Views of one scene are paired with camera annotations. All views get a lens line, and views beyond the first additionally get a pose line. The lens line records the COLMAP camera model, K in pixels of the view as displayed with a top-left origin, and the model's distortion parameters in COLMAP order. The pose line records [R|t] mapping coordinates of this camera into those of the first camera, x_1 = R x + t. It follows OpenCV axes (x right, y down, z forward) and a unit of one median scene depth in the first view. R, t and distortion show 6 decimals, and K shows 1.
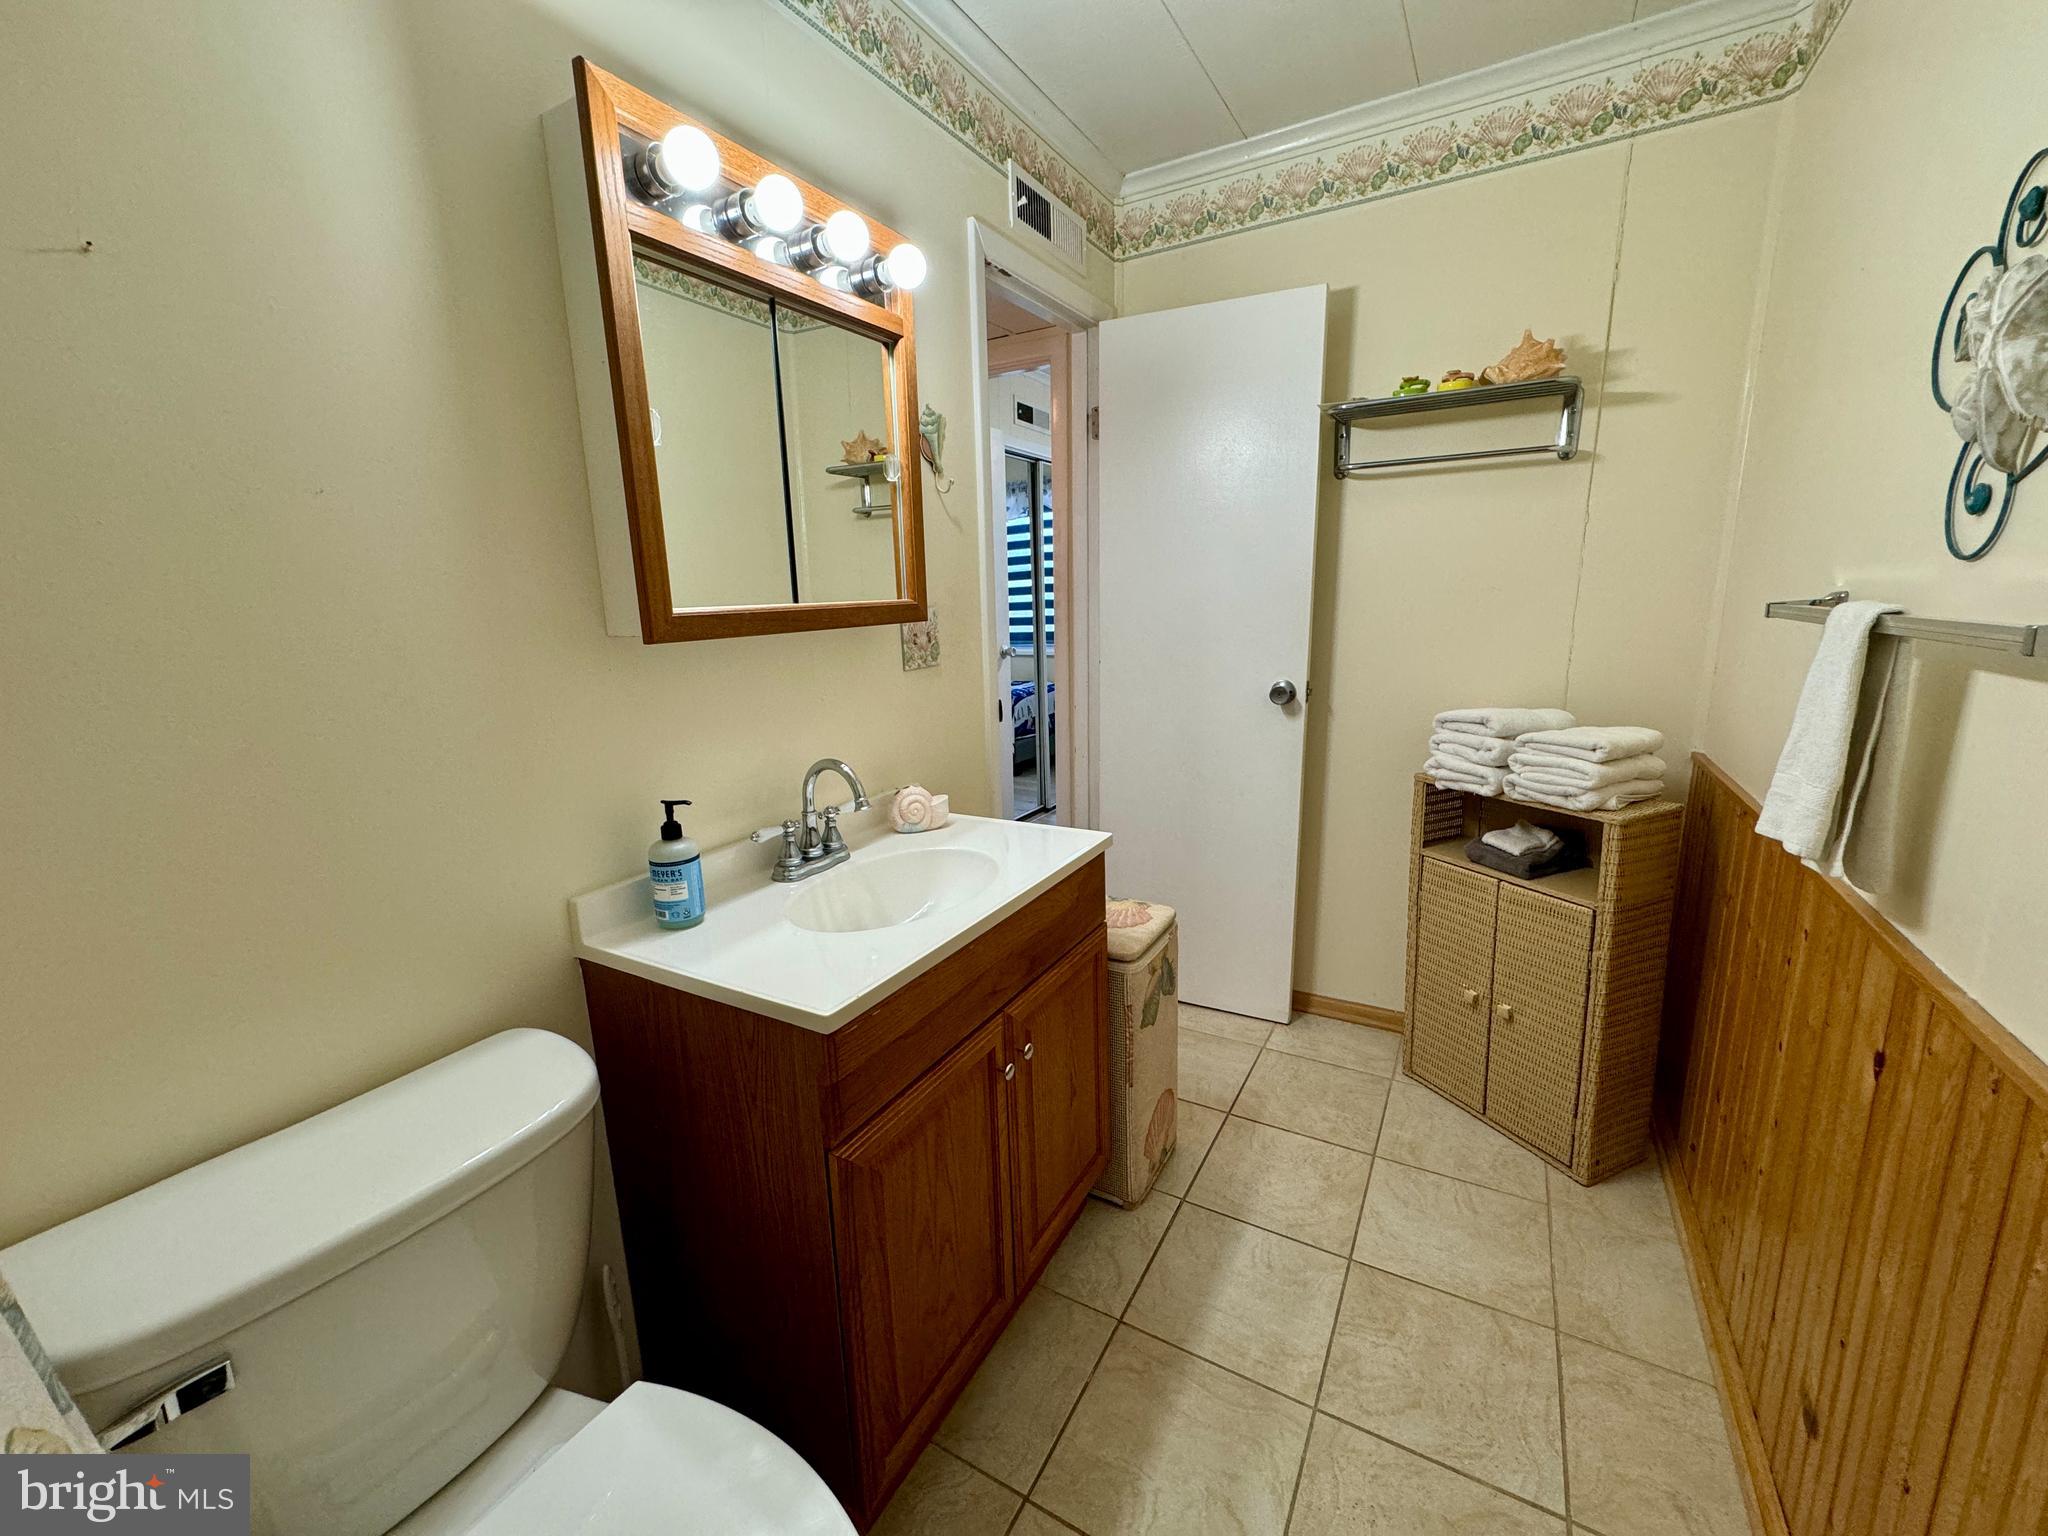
lens RADIAL K [[823.1, 0, 1023.7], [0, 823.1, 760.2], [0, 0, 1]] dist [-0.003761, 0.000013]
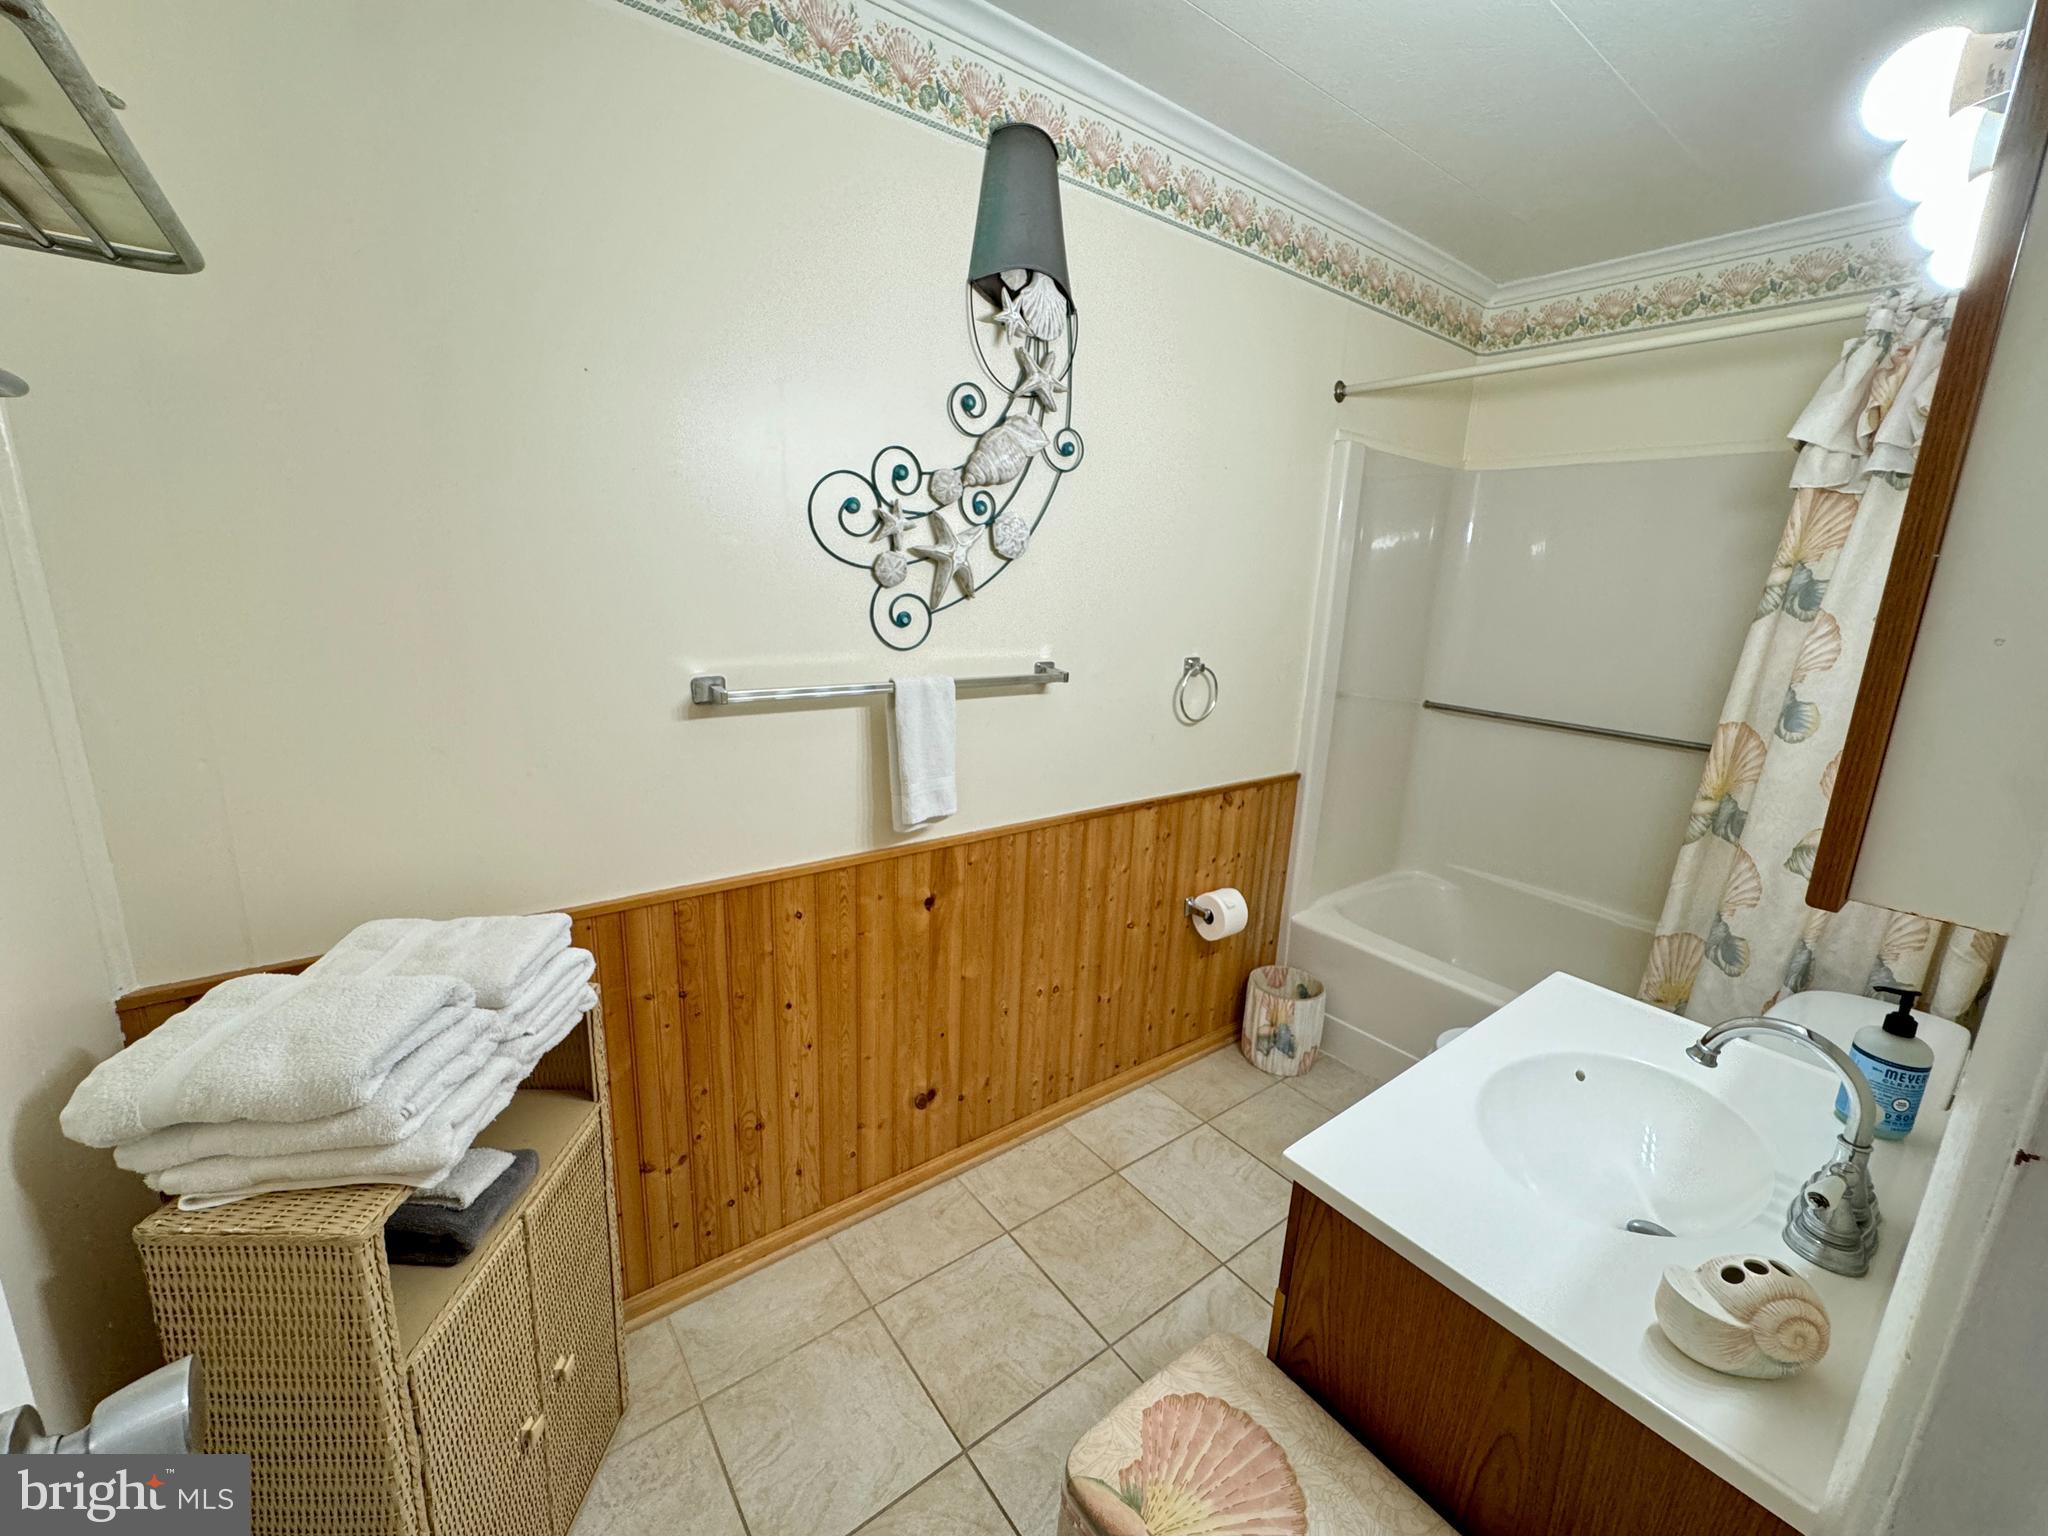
lens RADIAL K [[817.6, 0, 1023.6], [0, 817.6, 762.3], [0, 0, 1]] dist [-0.003720, 0.000868]
pose [[-0.923611, -0.089967, 0.372625, 0.101752], [0.067696, 0.918510, 0.389560, -0.494025], [-0.377307, 0.385026, -0.842255, 1.749586]]
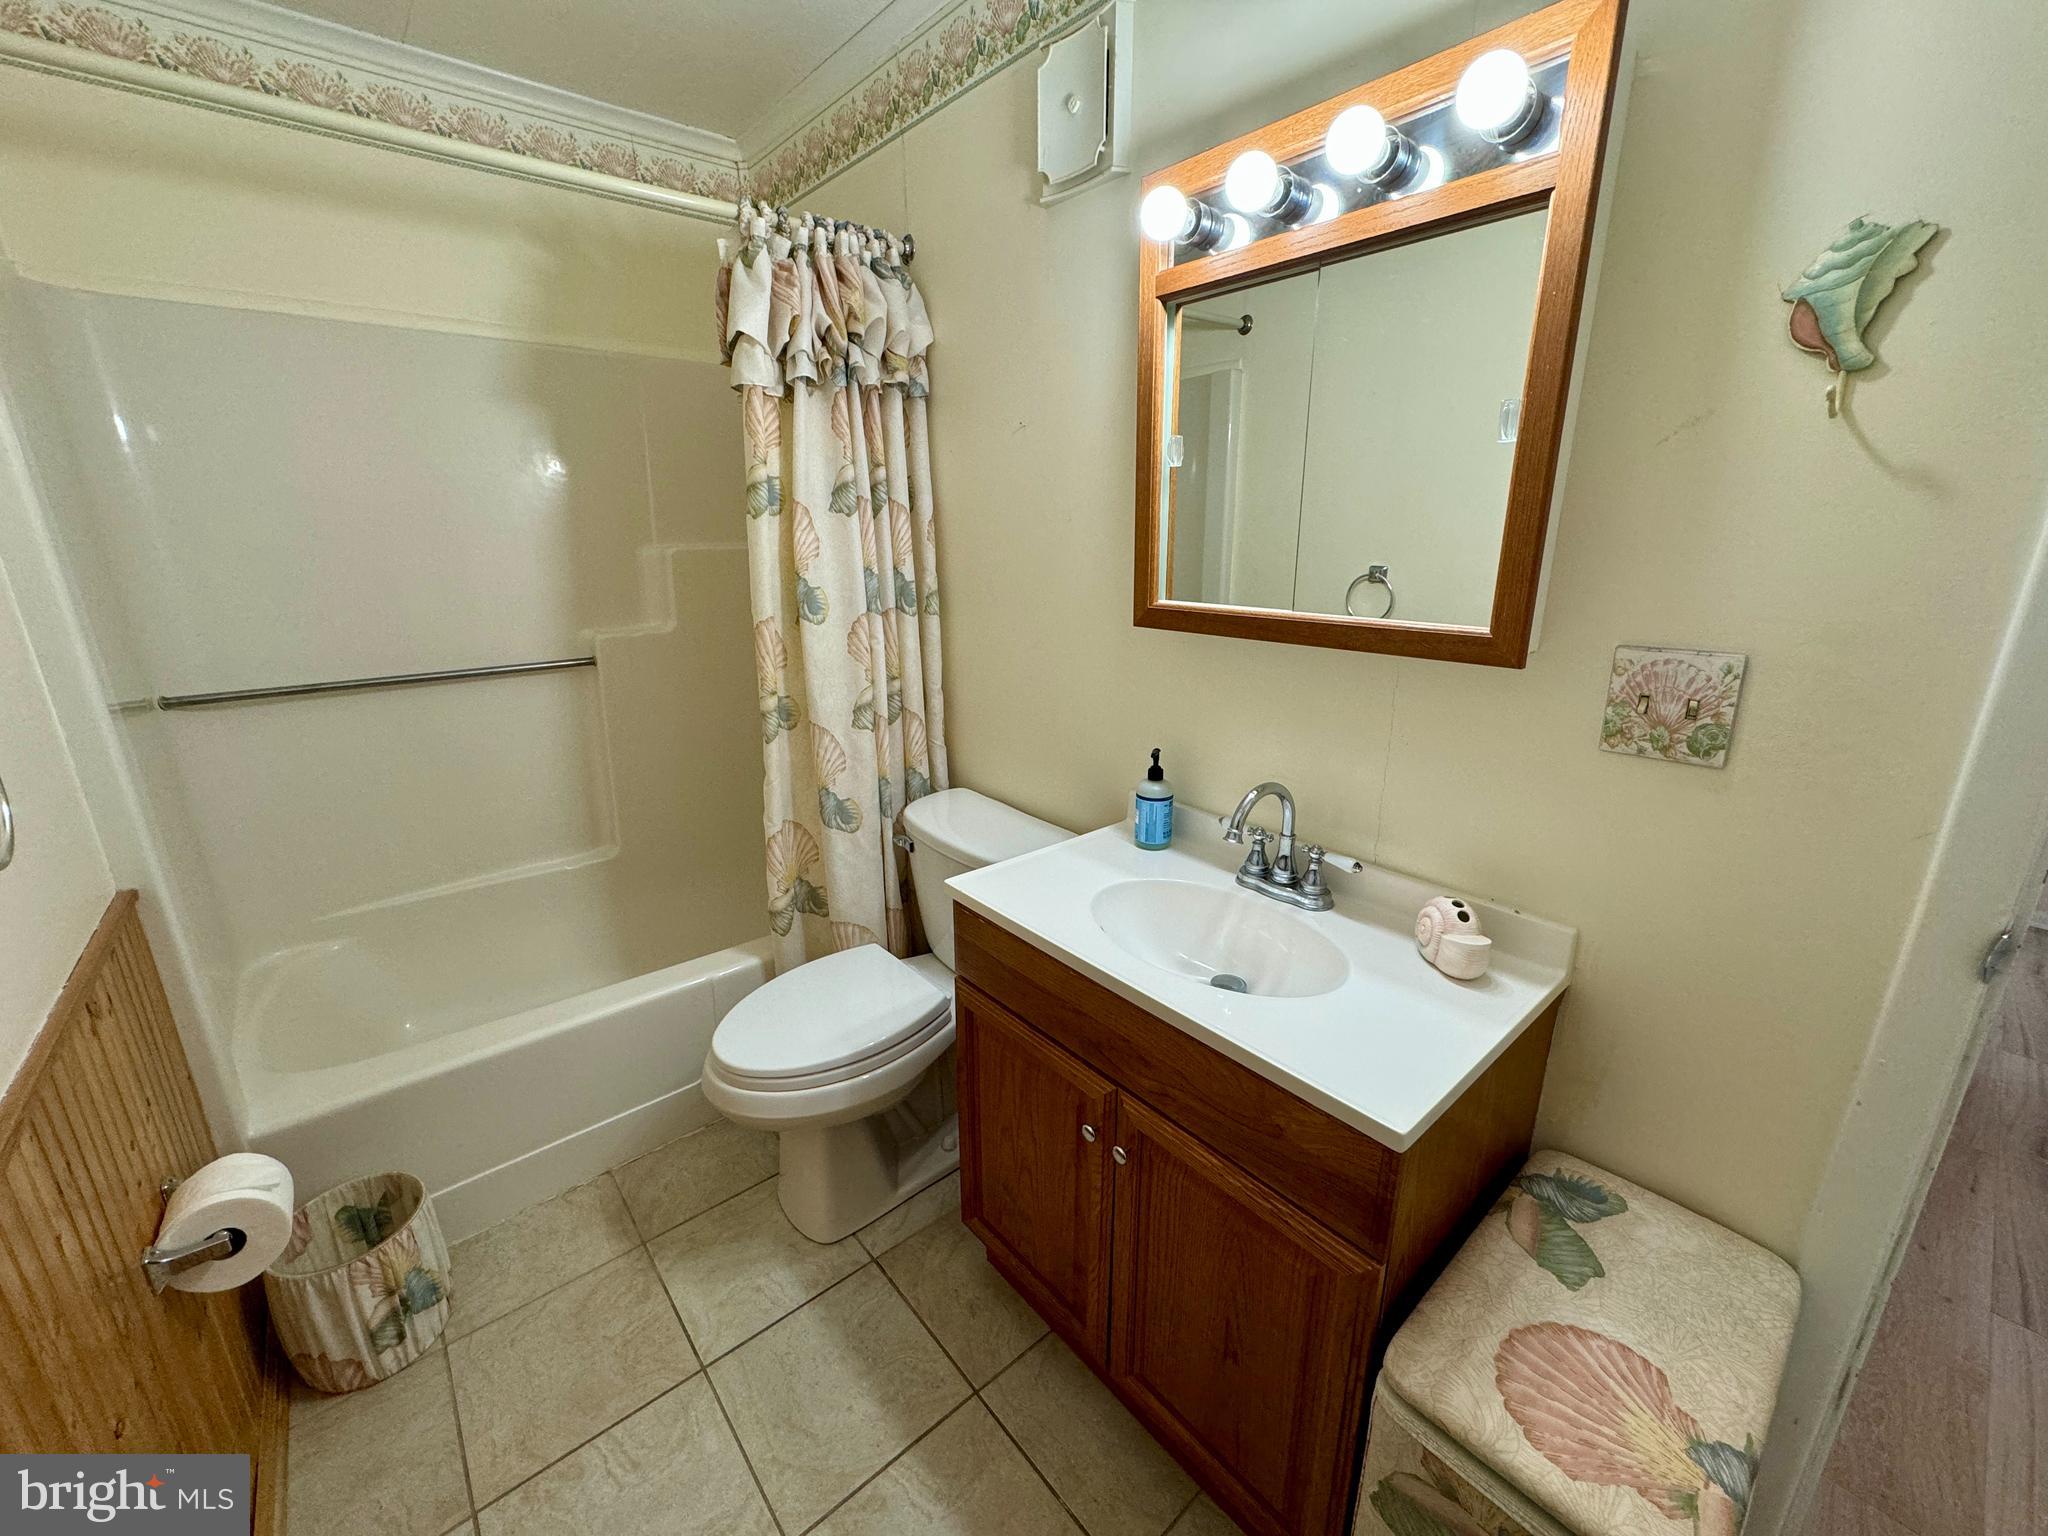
lens RADIAL K [[817.6, 0, 1023.6], [0, 817.6, 762.3], [0, 0, 1]] dist [-0.003720, 0.000868]
pose [[-0.339433, 0.299120, -0.891803, 0.682609], [-0.168549, 0.913404, 0.370518, -0.325267], [0.925406, 0.276079, -0.259623, 1.022085]]
